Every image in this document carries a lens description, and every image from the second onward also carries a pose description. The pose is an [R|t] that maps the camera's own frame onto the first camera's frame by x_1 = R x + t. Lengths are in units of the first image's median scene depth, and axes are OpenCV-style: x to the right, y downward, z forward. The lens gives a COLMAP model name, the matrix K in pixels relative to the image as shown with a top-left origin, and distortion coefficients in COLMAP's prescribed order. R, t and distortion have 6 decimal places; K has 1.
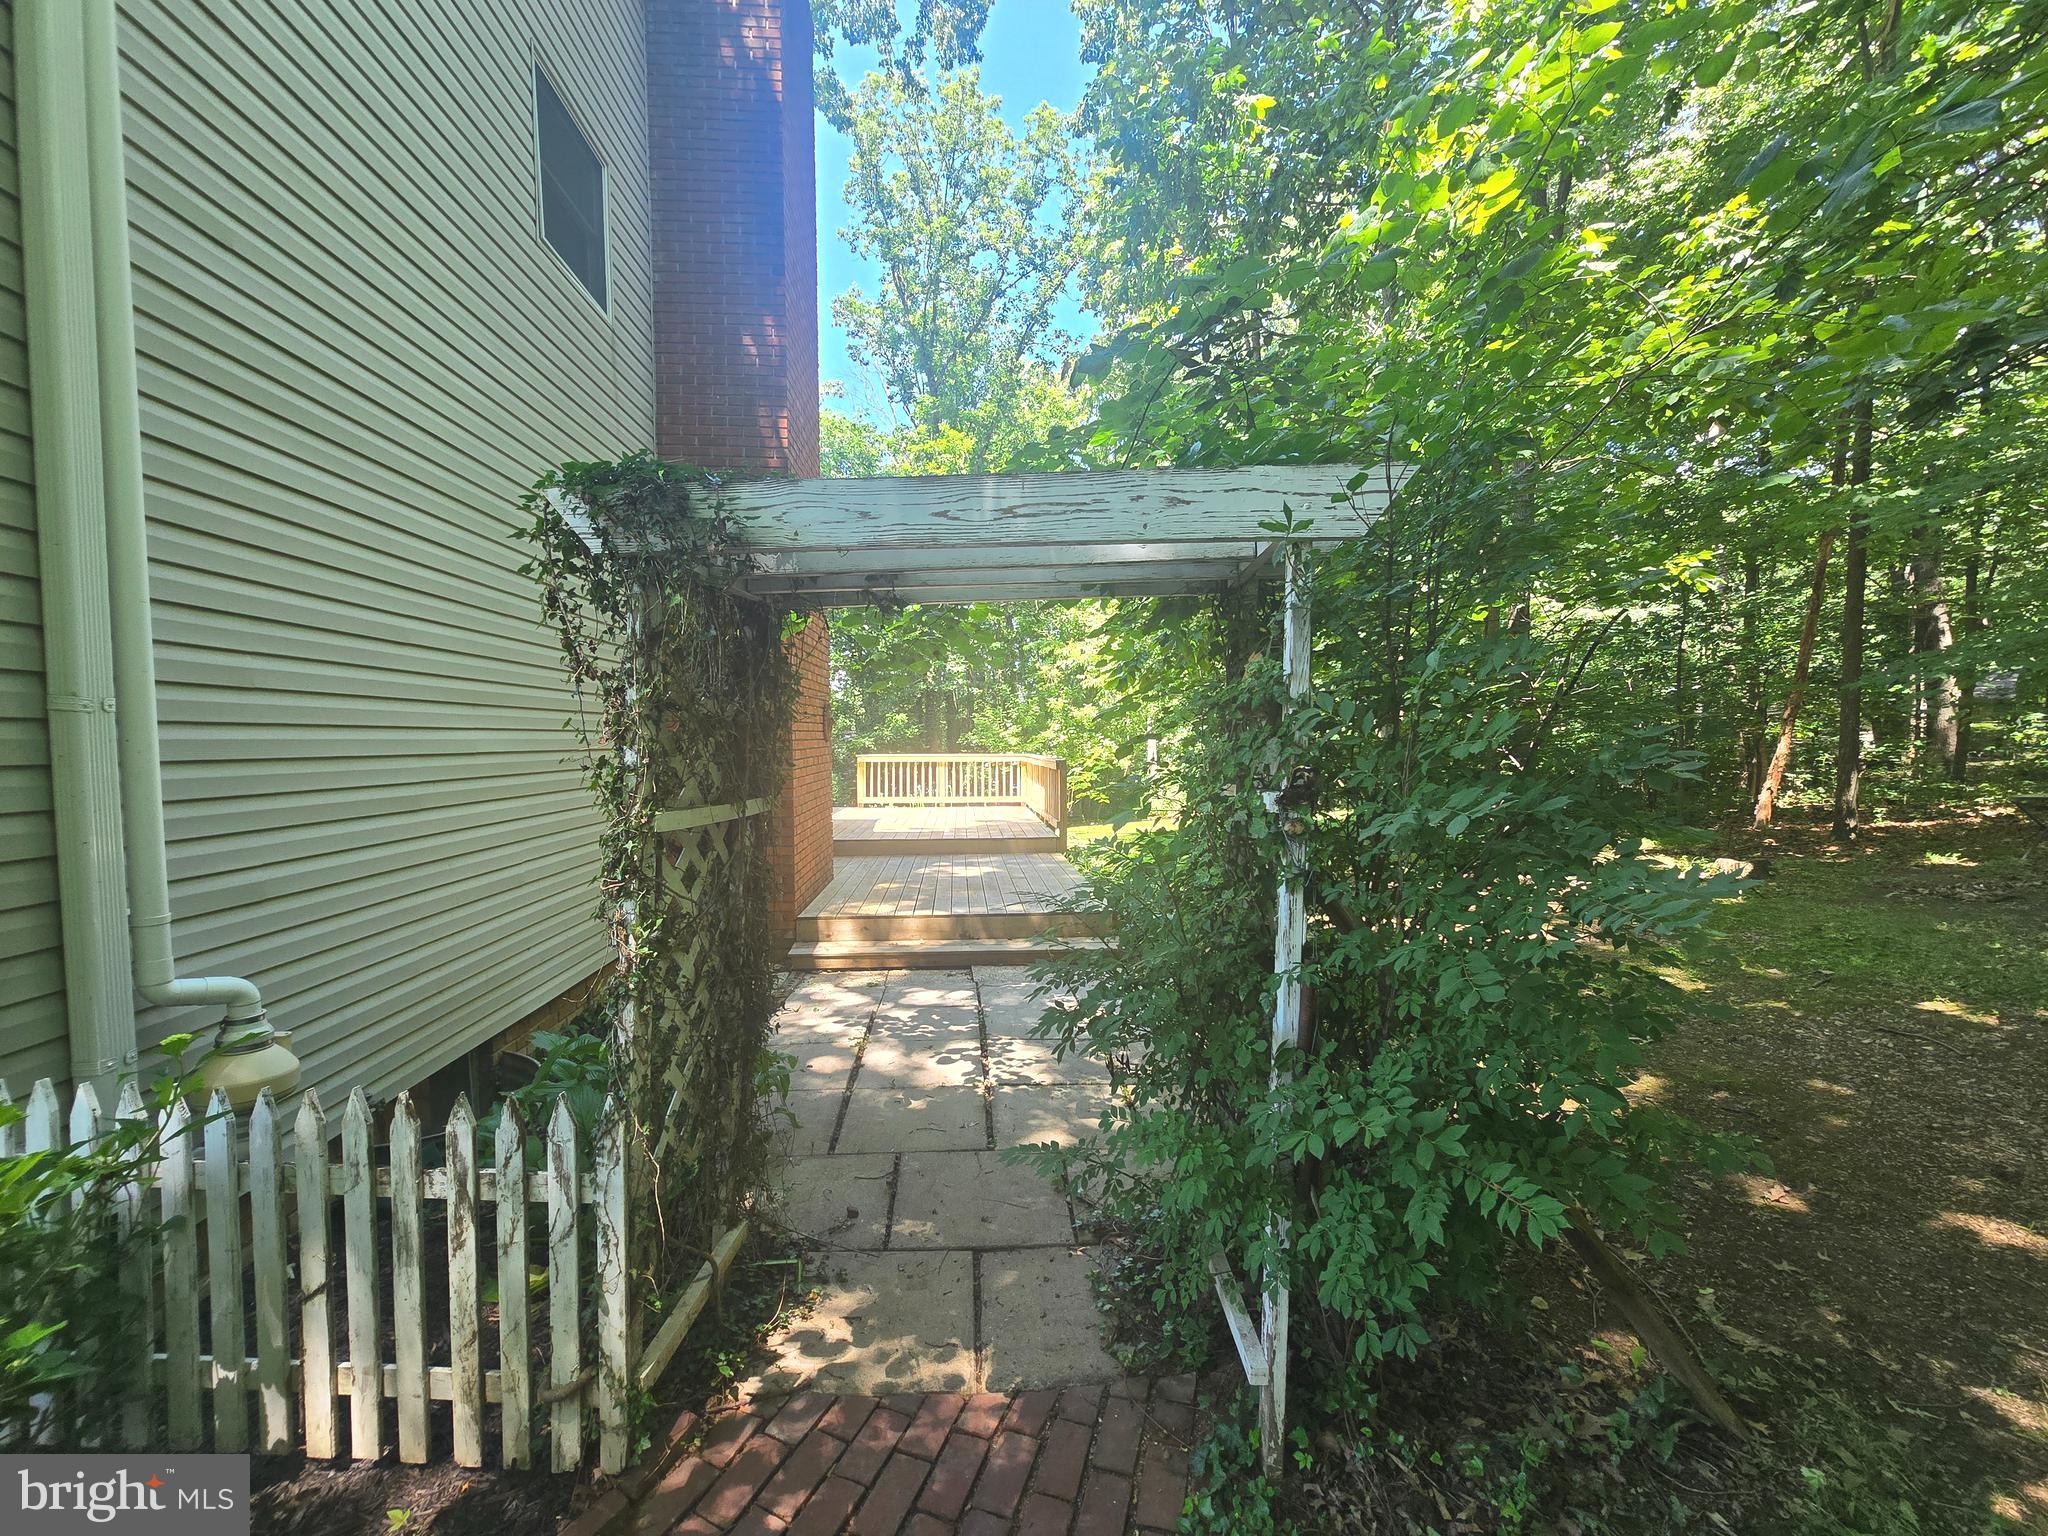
lens RADIAL K [[847.4, 0, 1023.3], [0, 847.4, 783.0], [0, 0, 1]] dist [-0.002804, -0.000815]
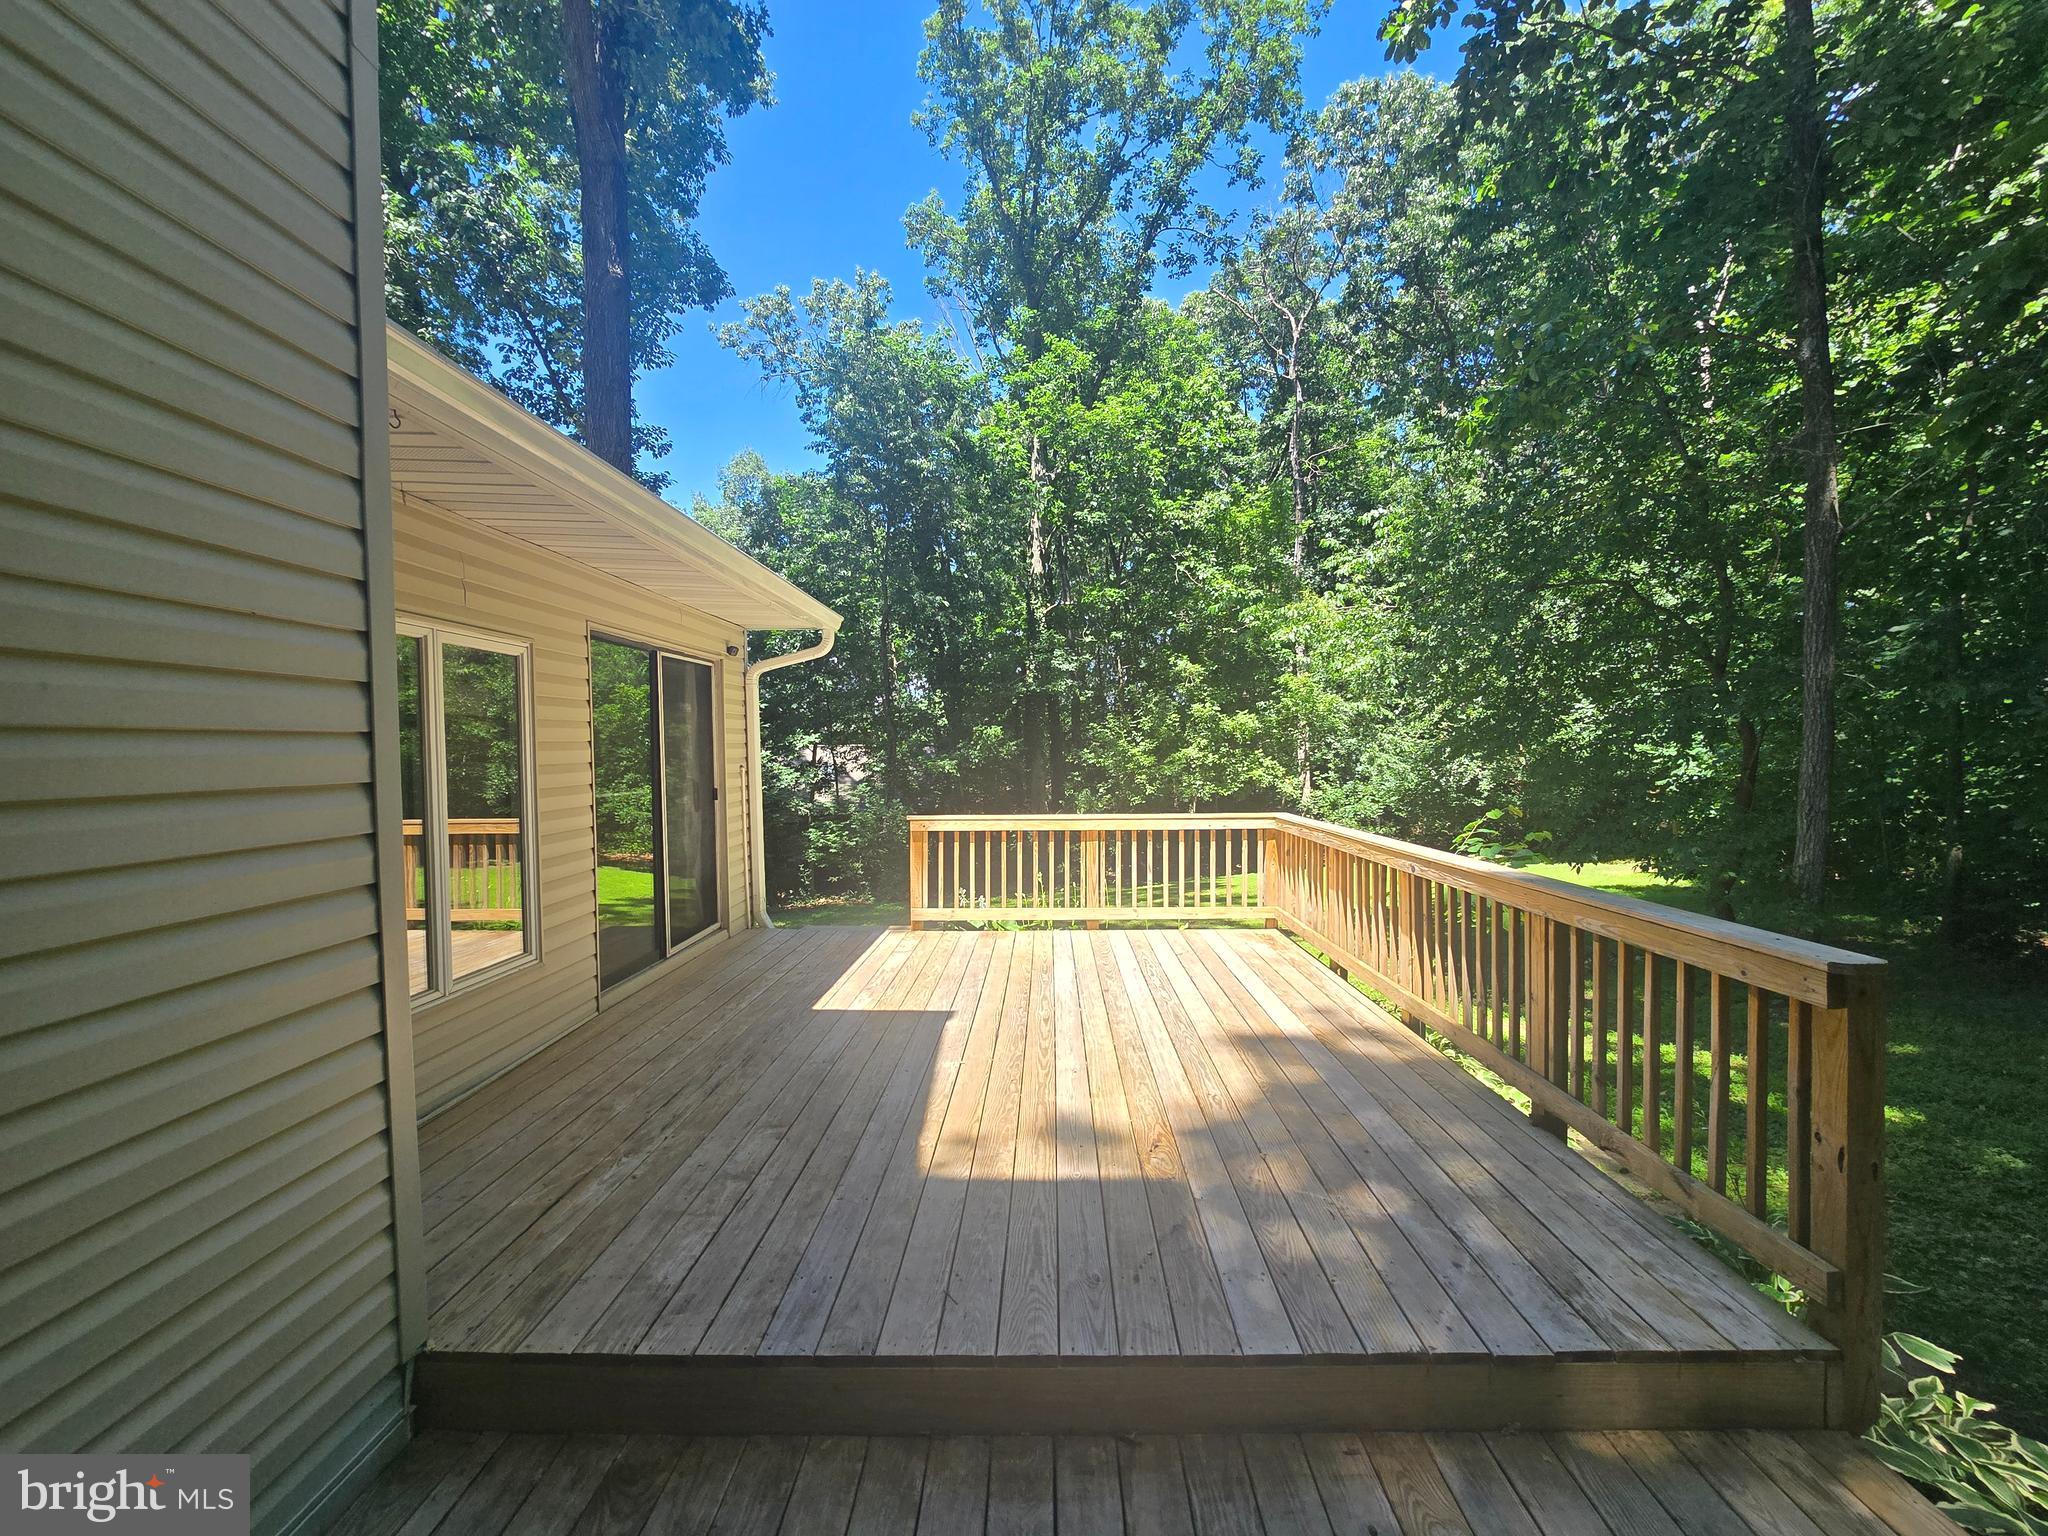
lens RADIAL K [[847.4, 0, 1023.3], [0, 847.4, 783.0], [0, 0, 1]] dist [-0.002804, -0.000815]
pose [[0.994670, -0.003549, -0.103050, -0.040055], [0.002313, 0.999924, -0.012110, -0.021219], [0.103085, 0.011807, 0.994602, 0.252510]]
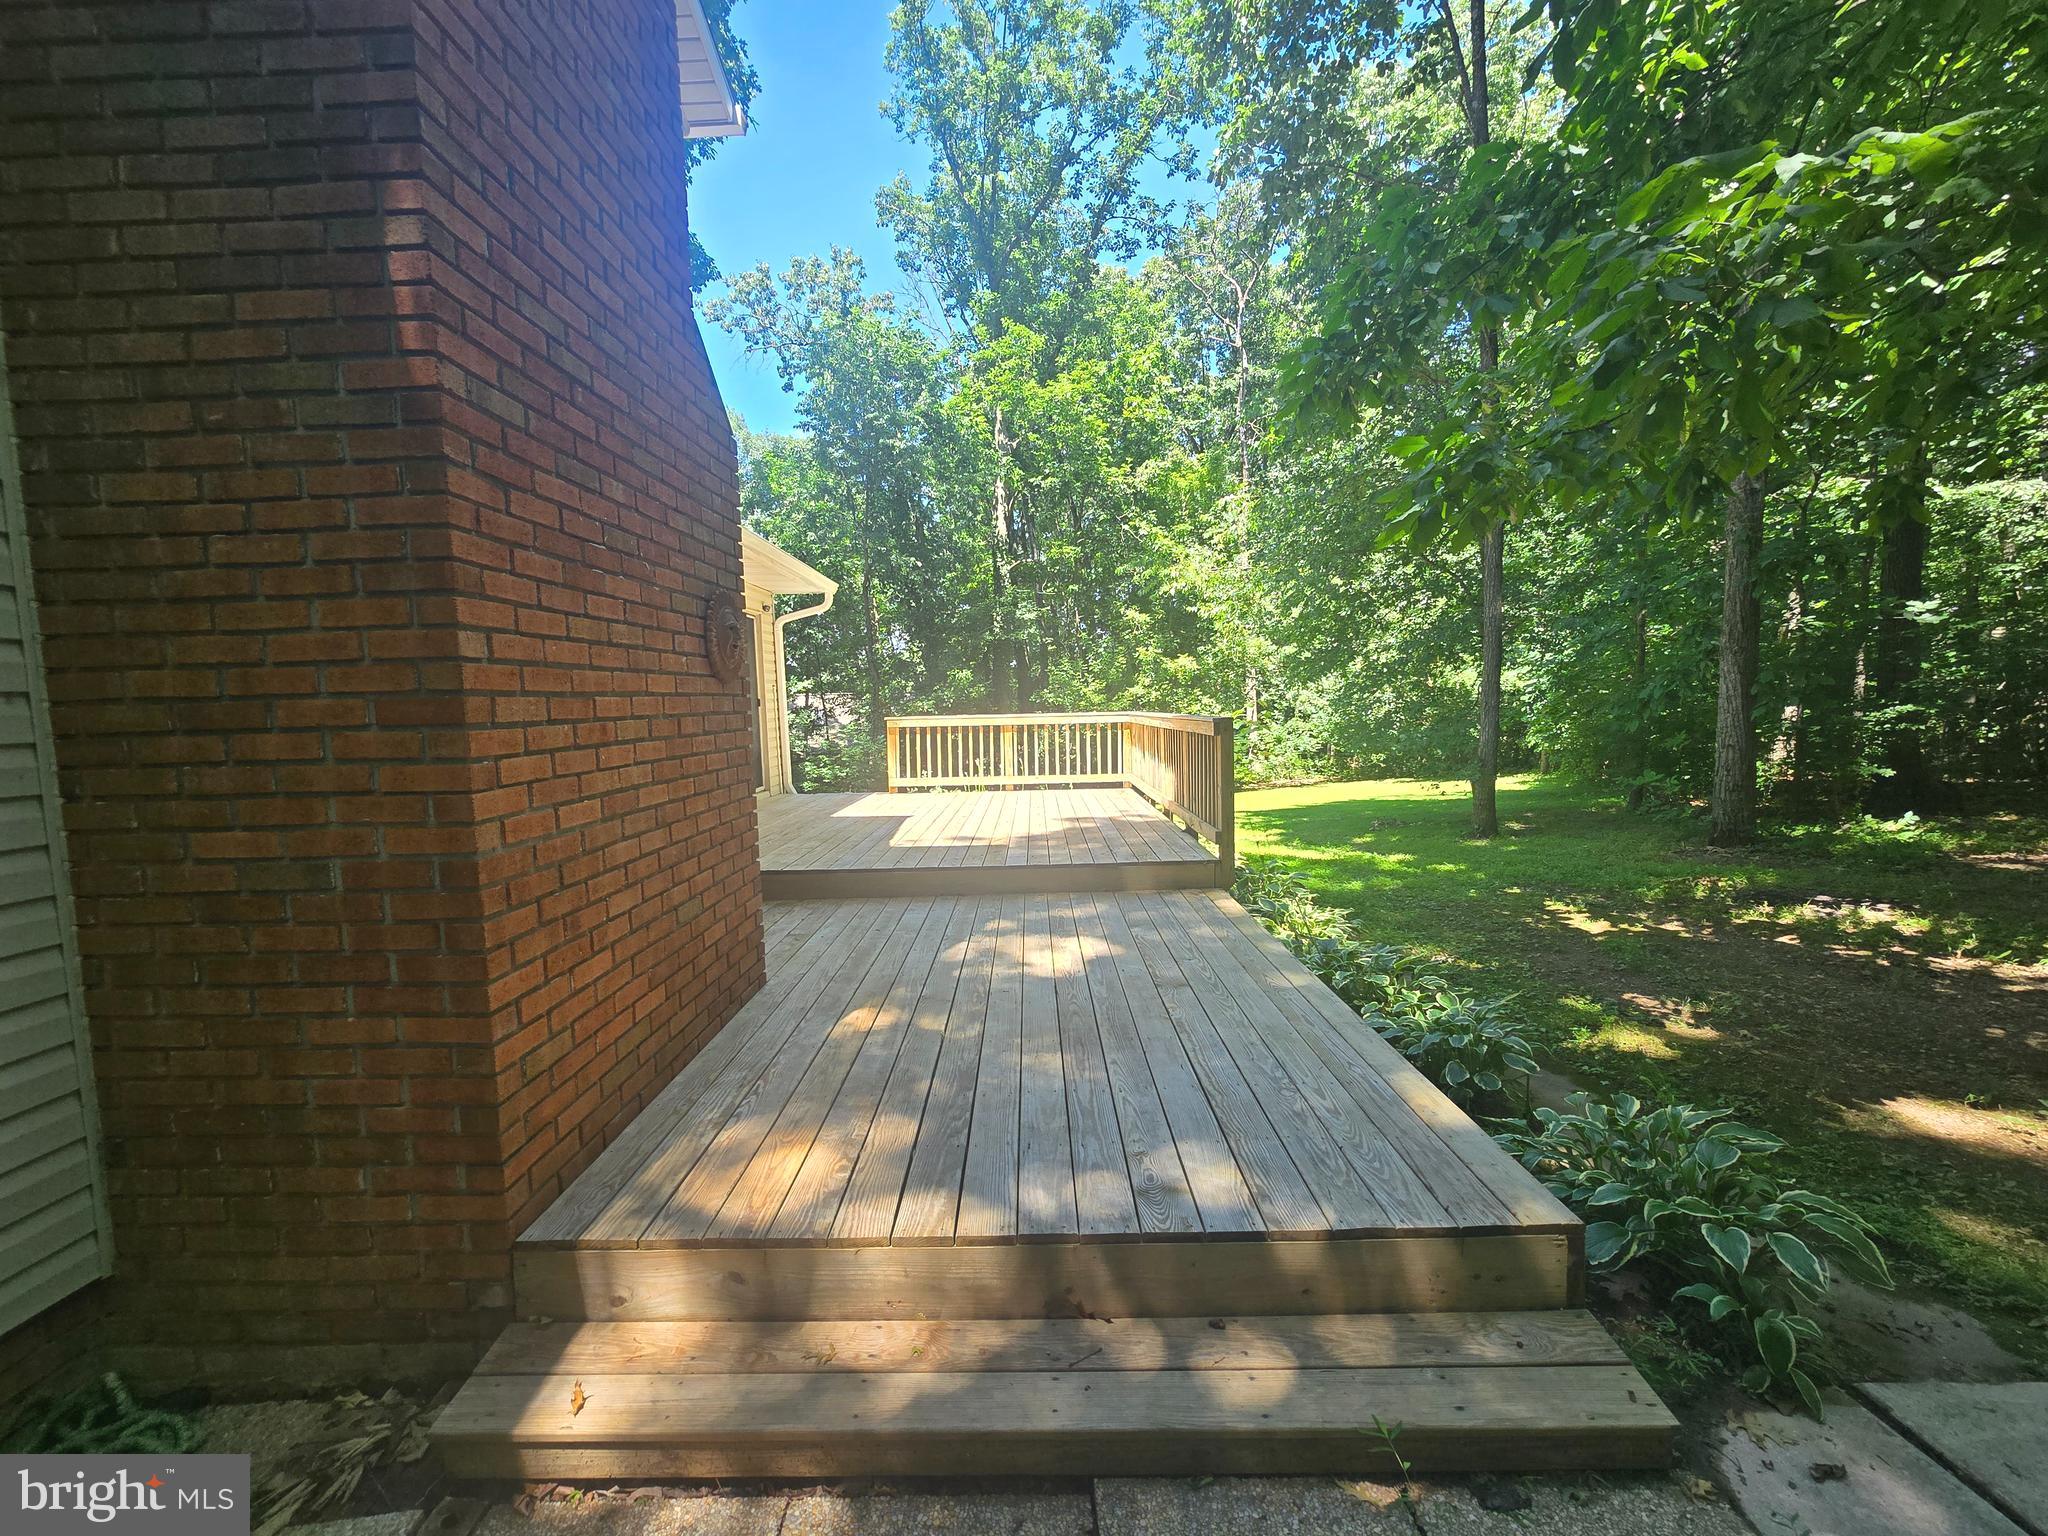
lens RADIAL K [[847.4, 0, 1023.3], [0, 847.4, 783.0], [0, 0, 1]] dist [-0.002804, -0.000815]
pose [[0.996047, -0.014238, -0.087681, -0.010966], [0.018052, 0.998918, 0.042863, -0.003490], [0.086976, -0.044277, 0.995226, 0.145208]]
